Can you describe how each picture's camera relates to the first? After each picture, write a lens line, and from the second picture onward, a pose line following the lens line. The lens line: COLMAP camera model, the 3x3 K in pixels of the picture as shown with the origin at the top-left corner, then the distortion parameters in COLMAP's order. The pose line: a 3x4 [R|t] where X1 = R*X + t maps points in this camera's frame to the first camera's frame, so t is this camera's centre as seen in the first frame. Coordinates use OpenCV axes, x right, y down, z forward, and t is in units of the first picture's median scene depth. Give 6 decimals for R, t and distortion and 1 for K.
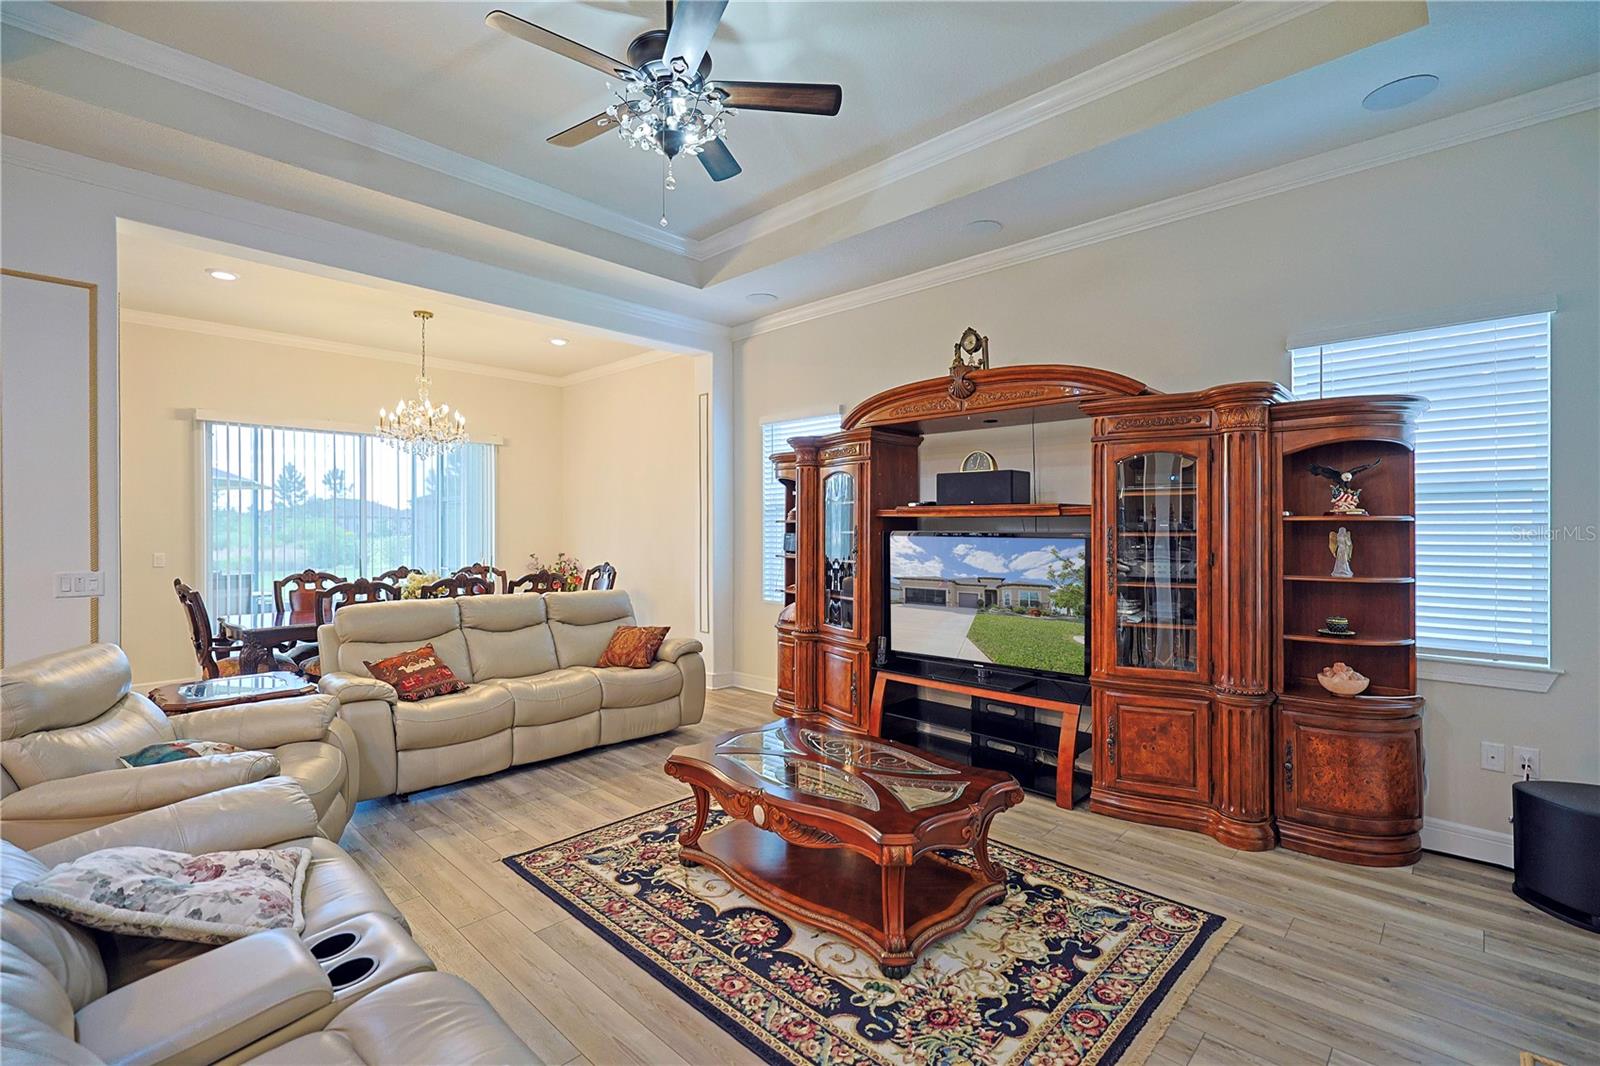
lens RADIAL K [[708.0, 0, 805.5], [0, 708.0, 531.6], [0, 0, 1]] dist [0.004341, -0.000096]
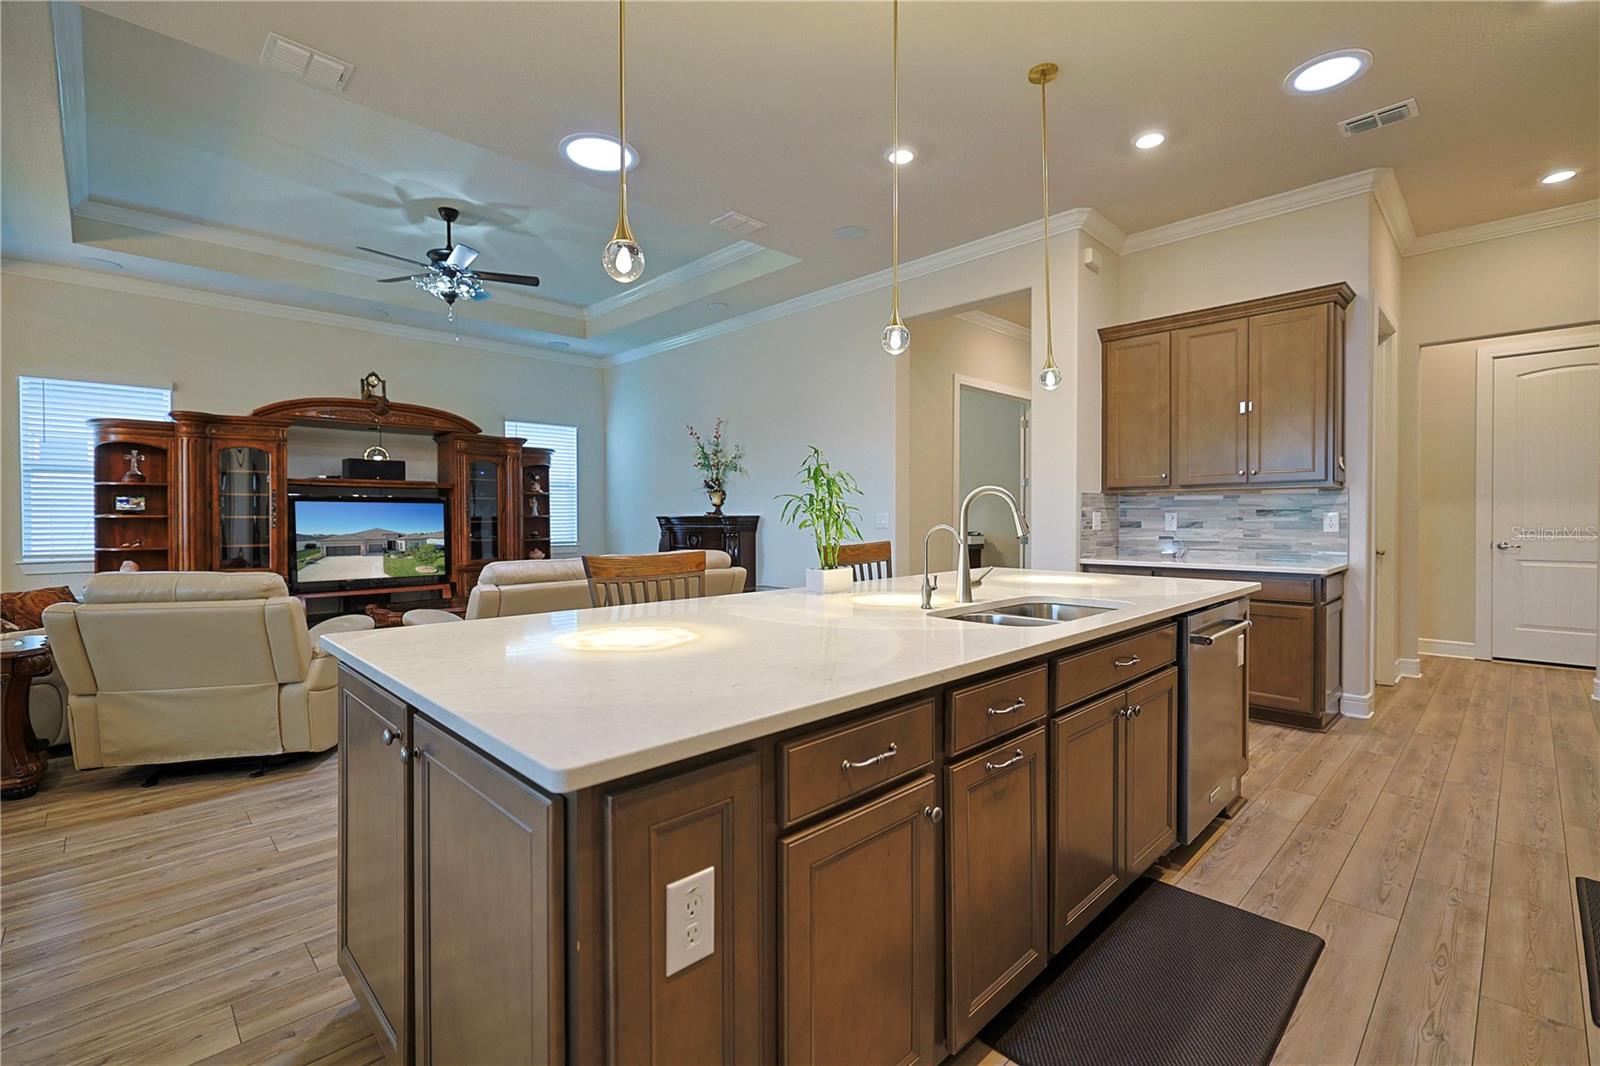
lens RADIAL K [[708.0, 0, 803.1], [0, 708.0, 522.3], [0, 0, 1]] dist [0.004341, -0.000096]
pose [[0.032211, -0.008803, 0.999442, -1.803715], [0.010116, 0.999913, 0.008481, 0.075130], [-0.999430, 0.009837, 0.032297, -0.063424]]
